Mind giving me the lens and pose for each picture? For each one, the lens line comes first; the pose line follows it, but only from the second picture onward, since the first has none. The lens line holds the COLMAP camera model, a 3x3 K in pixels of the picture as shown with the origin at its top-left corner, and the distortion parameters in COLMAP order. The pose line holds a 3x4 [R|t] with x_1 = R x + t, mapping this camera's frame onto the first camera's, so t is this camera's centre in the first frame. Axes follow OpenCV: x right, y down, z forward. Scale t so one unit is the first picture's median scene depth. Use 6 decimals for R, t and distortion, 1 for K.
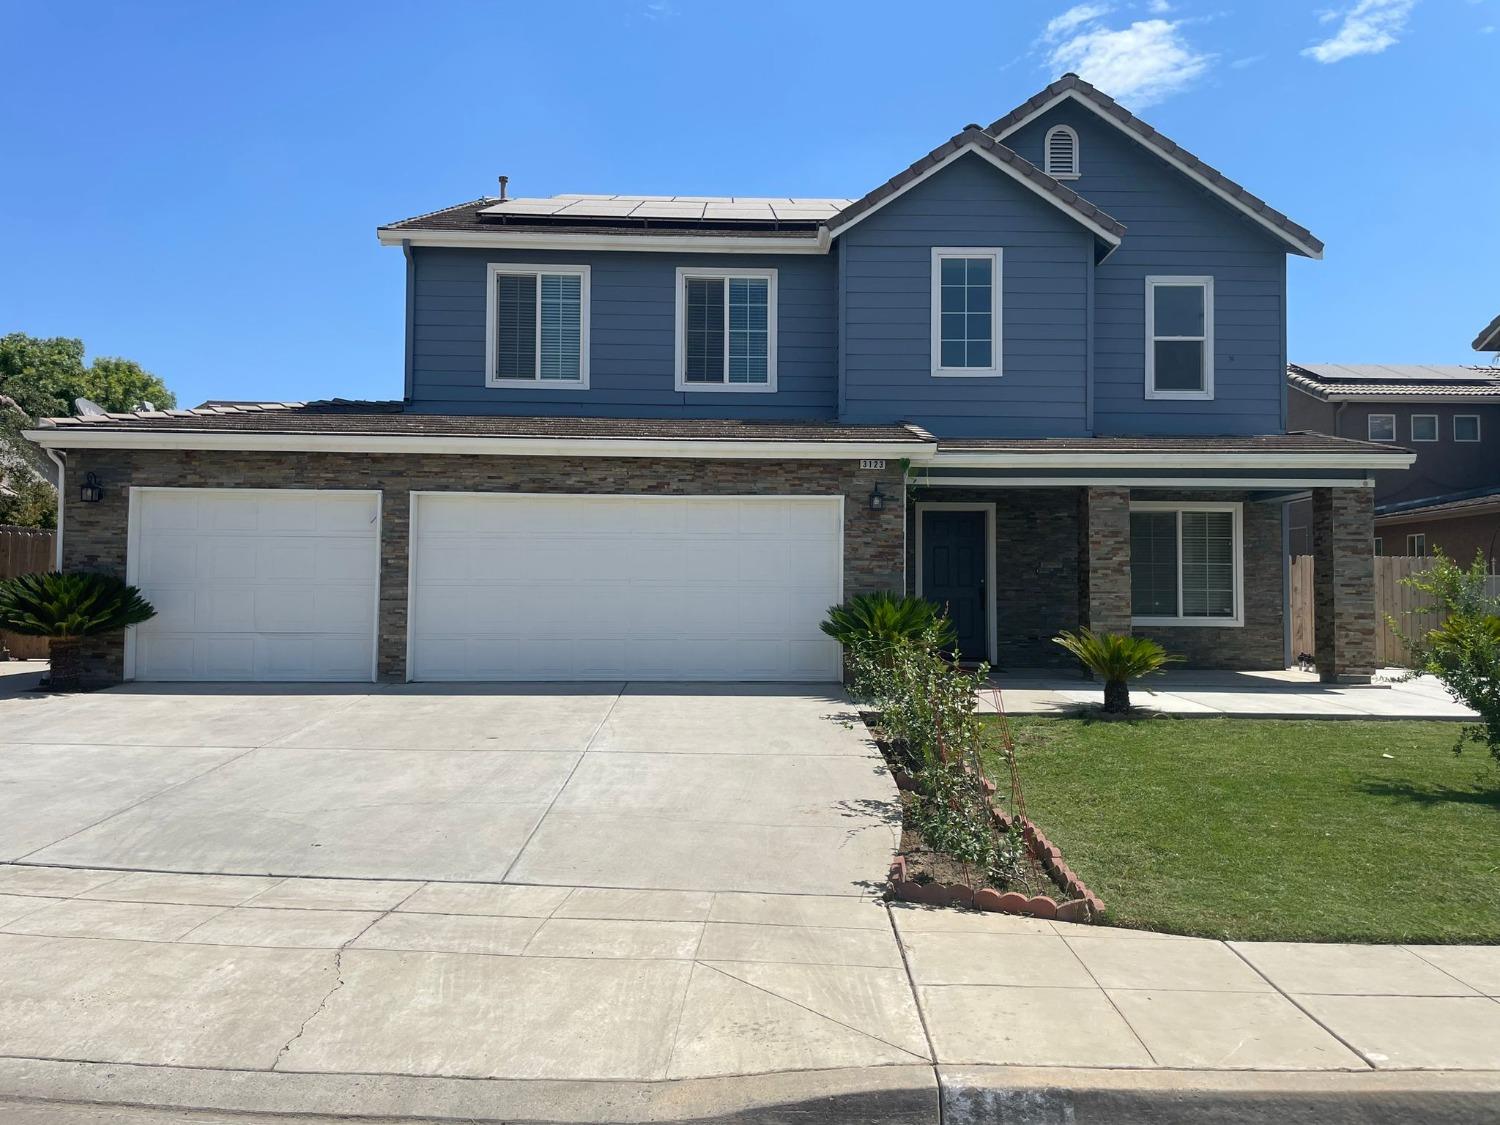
lens RADIAL K [[1152.4, 0, 753.2], [0, 1152.4, 547.2], [0, 0, 1]] dist [0.061589, 0.010406]
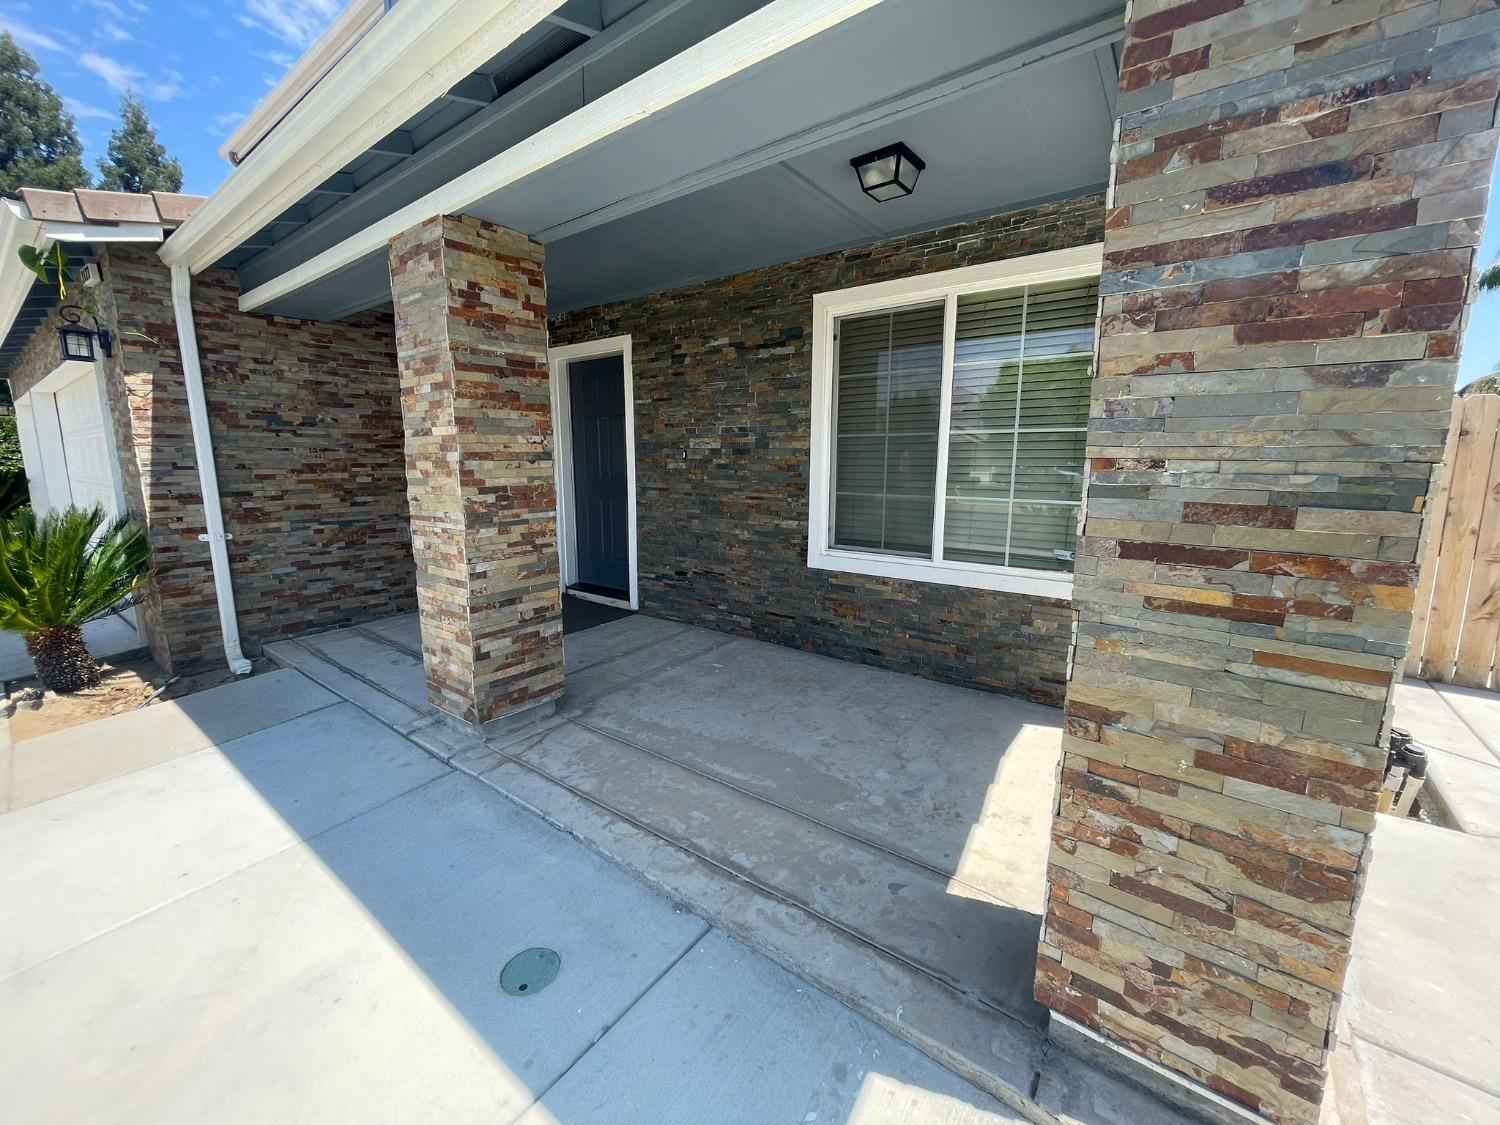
lens RADIAL K [[609.2, 0, 724.5], [0, 609.2, 552.0], [0, 0, 1]] dist [-0.004071, 0.000160]
pose [[0.777067, 0.087015, -0.623375, 0.510005], [0.038645, 0.981933, 0.185239, 0.014937], [0.628231, -0.168033, 0.759665, 0.898500]]
